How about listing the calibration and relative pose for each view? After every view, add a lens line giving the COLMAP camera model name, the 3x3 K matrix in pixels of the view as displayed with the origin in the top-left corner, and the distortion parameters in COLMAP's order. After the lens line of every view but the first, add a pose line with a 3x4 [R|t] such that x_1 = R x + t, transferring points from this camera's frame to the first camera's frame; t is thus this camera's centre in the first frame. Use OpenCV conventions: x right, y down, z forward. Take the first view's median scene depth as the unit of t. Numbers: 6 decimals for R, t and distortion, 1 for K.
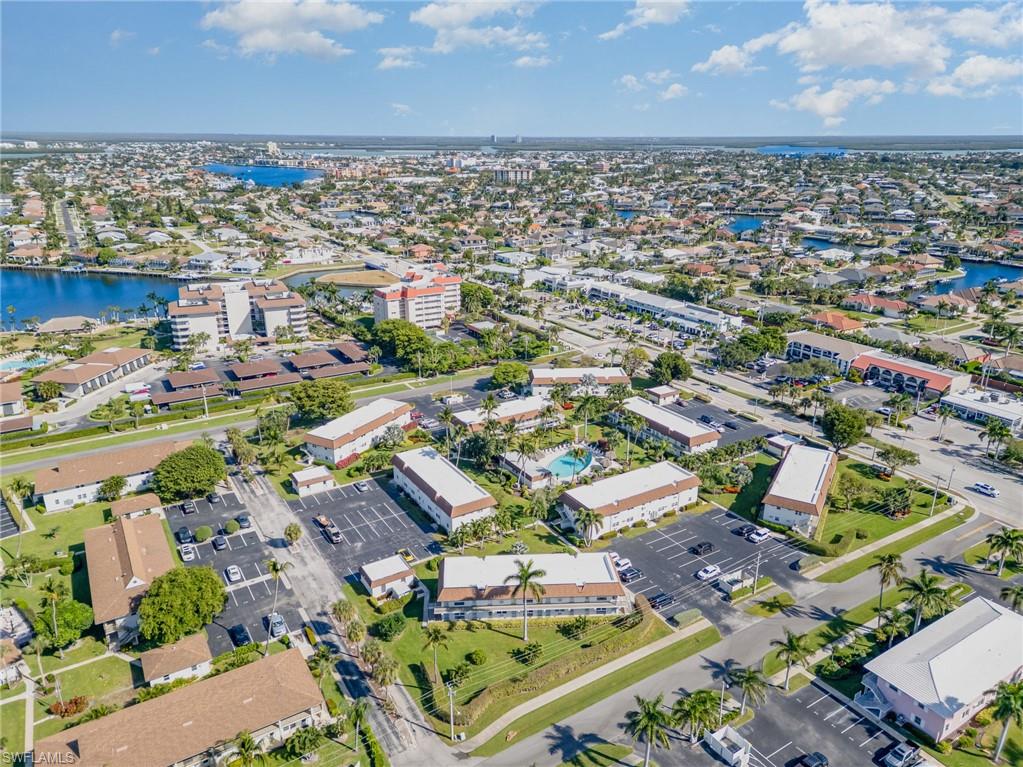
lens RADIAL K [[707.4, 0, 509.2], [0, 707.4, 382.3], [0, 0, 1]] dist [0.081653, -0.074771]
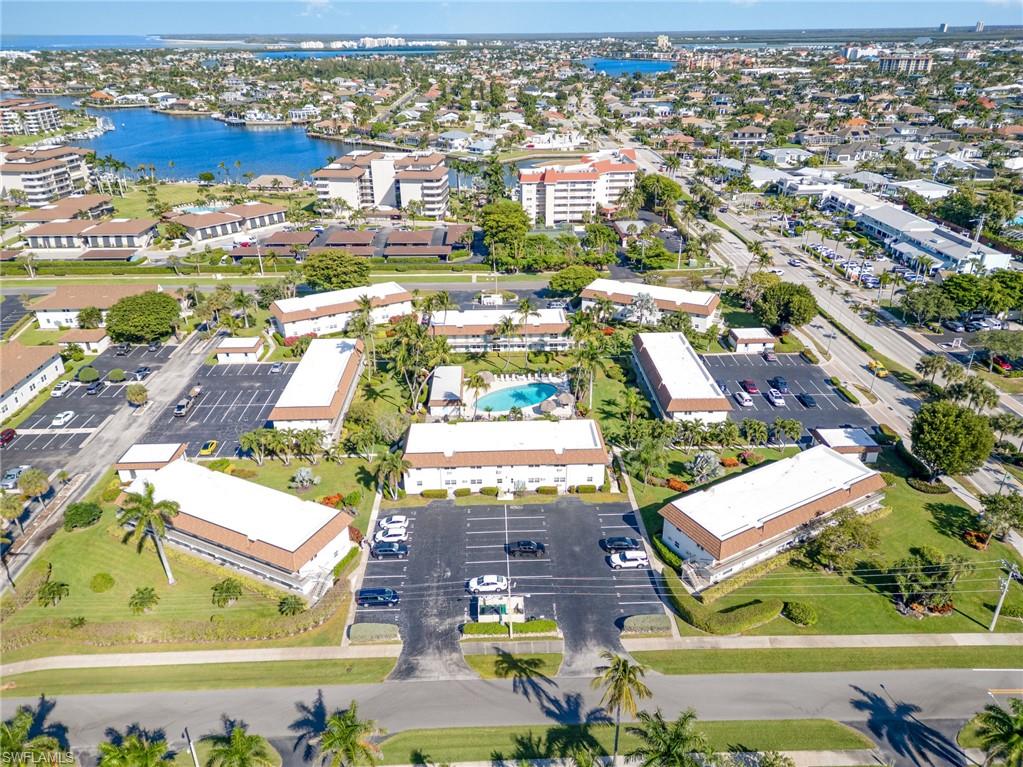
lens RADIAL K [[707.4, 0, 509.2], [0, 707.4, 382.3], [0, 0, 1]] dist [0.081653, -0.074771]
pose [[0.865342, 0.211754, -0.454250, 0.351584], [-0.154892, 0.974982, 0.159430, -0.017533], [0.476645, -0.067602, 0.876493, 0.274706]]
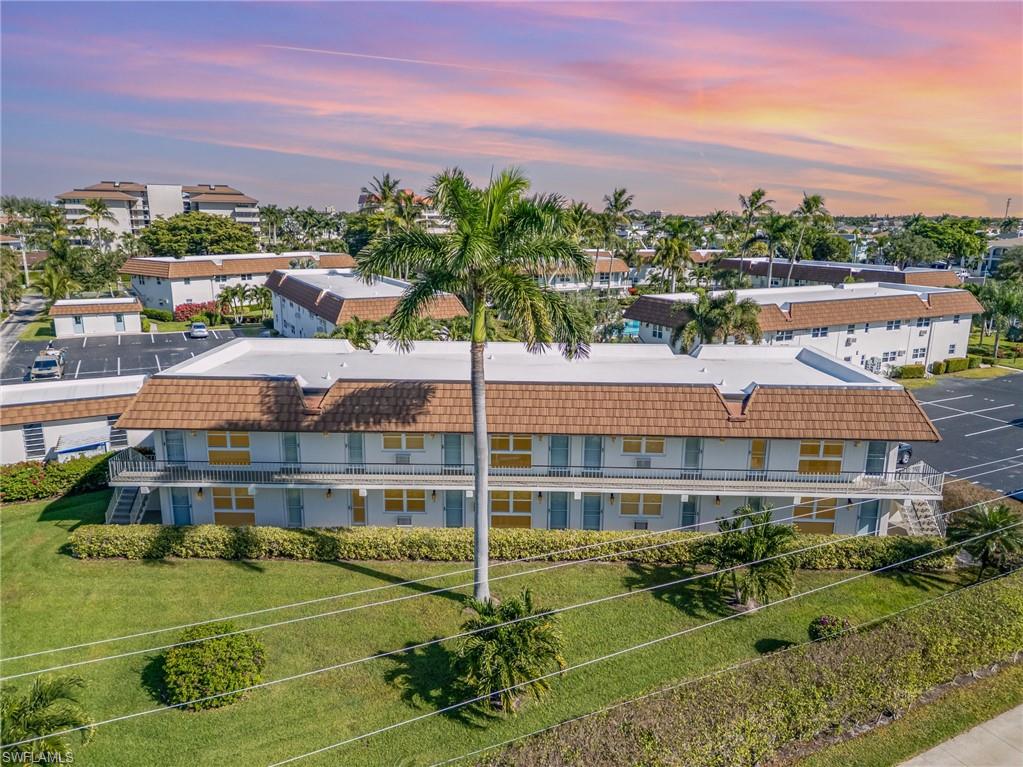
lens RADIAL K [[707.4, 0, 509.2], [0, 707.4, 382.3], [0, 0, 1]] dist [0.081653, -0.074771]
pose [[0.997133, 0.025357, -0.071290, 0.024121], [-0.032558, 0.994278, -0.101740, 0.171399], [0.068302, 0.103769, 0.992253, 0.427004]]
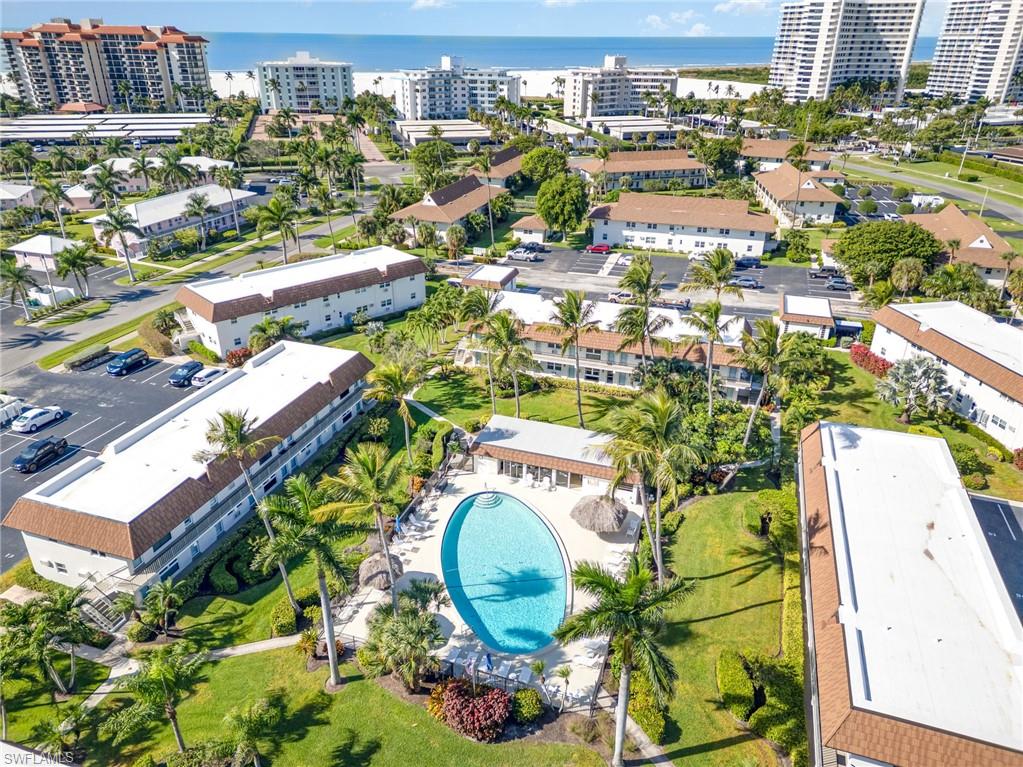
lens RADIAL K [[707.4, 0, 509.2], [0, 707.4, 382.3], [0, 0, 1]] dist [0.081653, -0.074771]
pose [[-0.768757, 0.270712, -0.579421, 0.197508], [-0.221628, 0.737087, 0.638423, -0.108084], [0.599912, 0.619208, -0.506643, 0.917000]]
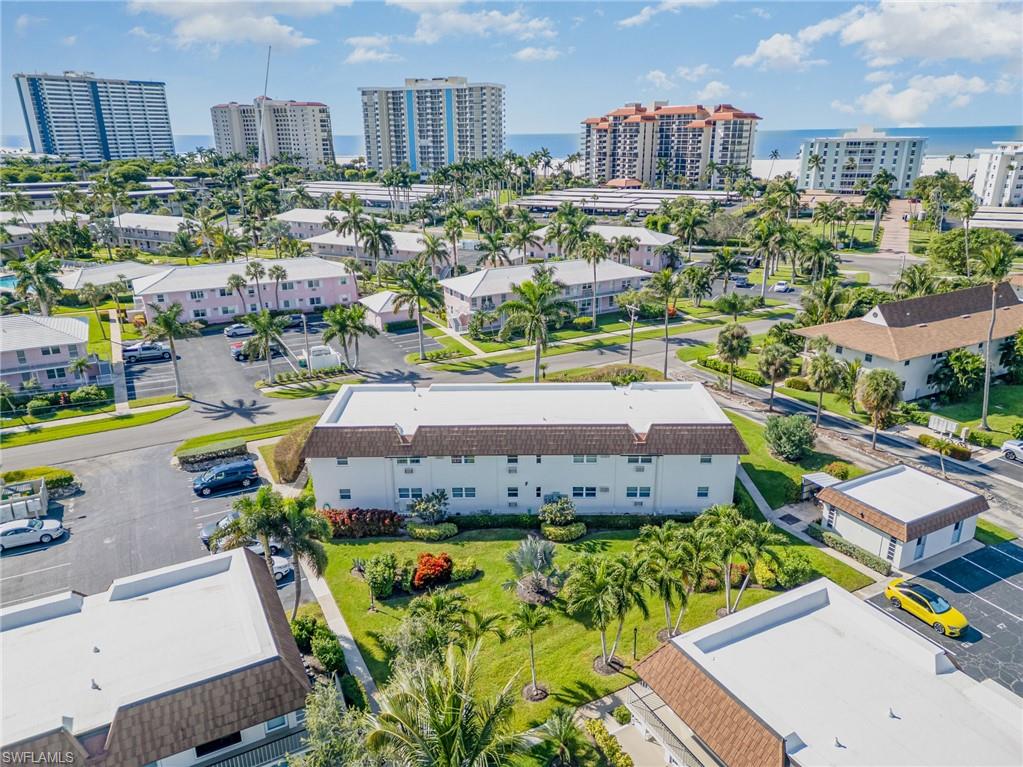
lens RADIAL K [[707.4, 0, 509.2], [0, 707.4, 382.3], [0, 0, 1]] dist [0.081653, -0.074771]
pose [[-0.998019, -0.014716, 0.061169, 0.005920], [0.026752, 0.780721, 0.624307, -0.013345], [-0.056944, 0.624706, -0.778781, 0.768776]]
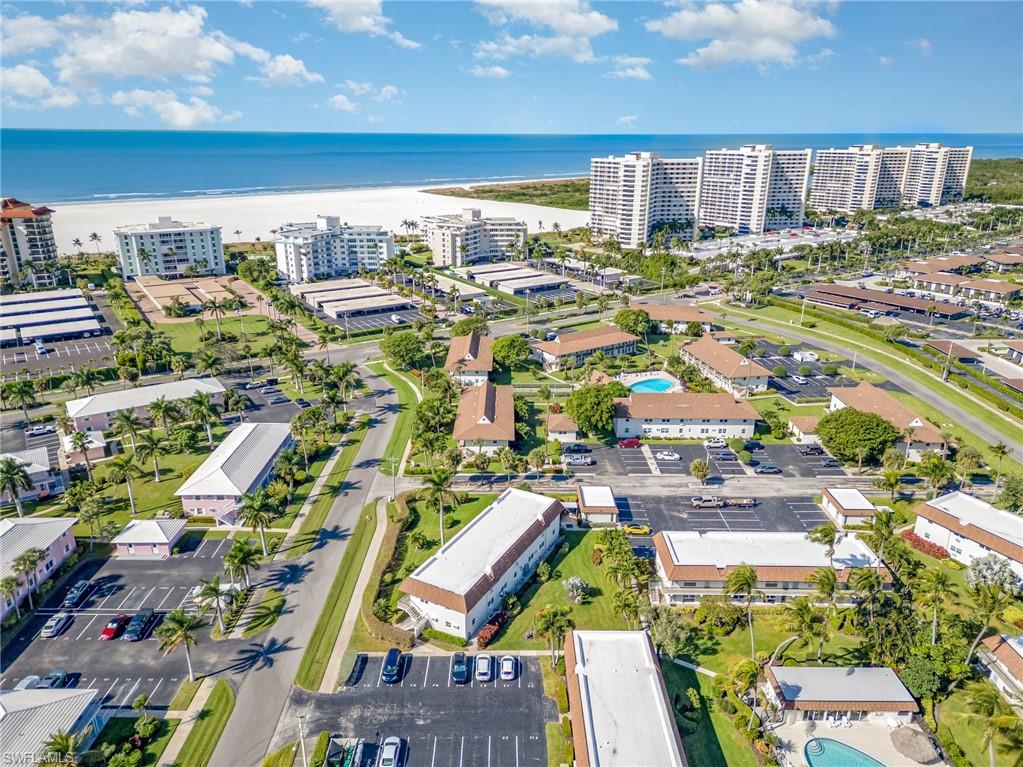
lens RADIAL K [[707.4, 0, 509.2], [0, 707.4, 382.3], [0, 0, 1]] dist [0.081653, -0.074771]
pose [[-0.525230, 0.275383, -0.805169, 0.385296], [-0.287564, 0.833088, 0.472517, -0.180030], [0.800900, 0.479717, -0.358372, 0.714896]]
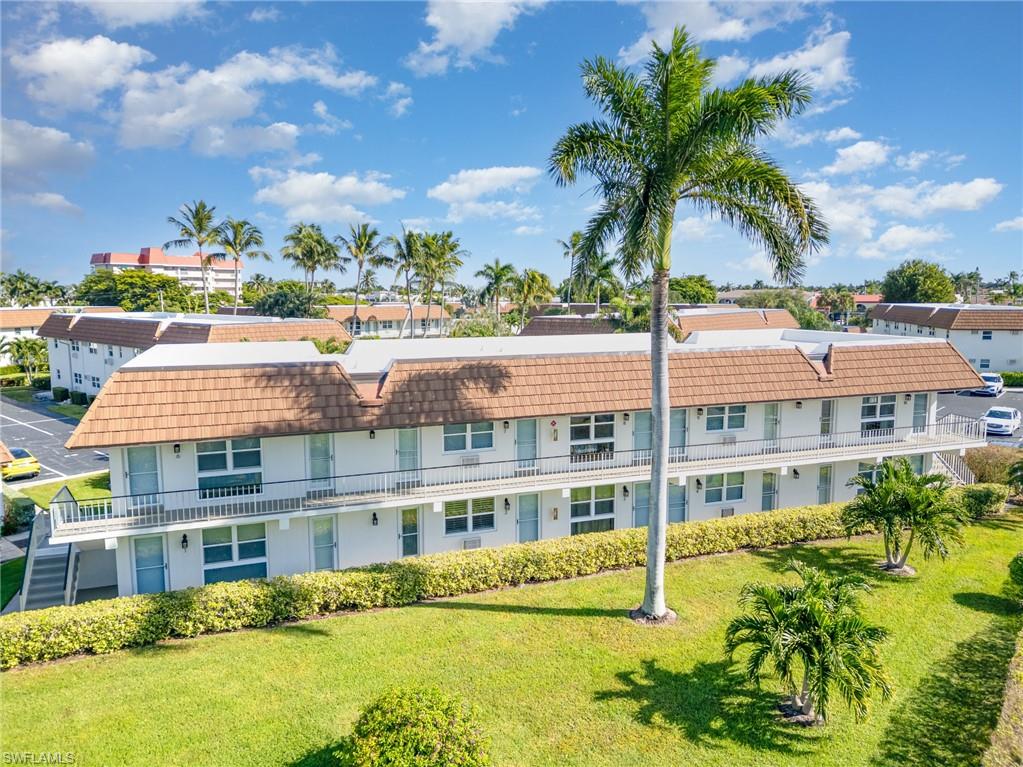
lens RADIAL K [[707.4, 0, 509.2], [0, 707.4, 382.3], [0, 0, 1]] dist [0.081653, -0.074771]
pose [[0.959948, -0.042421, 0.276950, -0.026887], [0.098051, 0.976829, -0.190238, 0.181588], [-0.262462, 0.209773, 0.941864, 0.456638]]
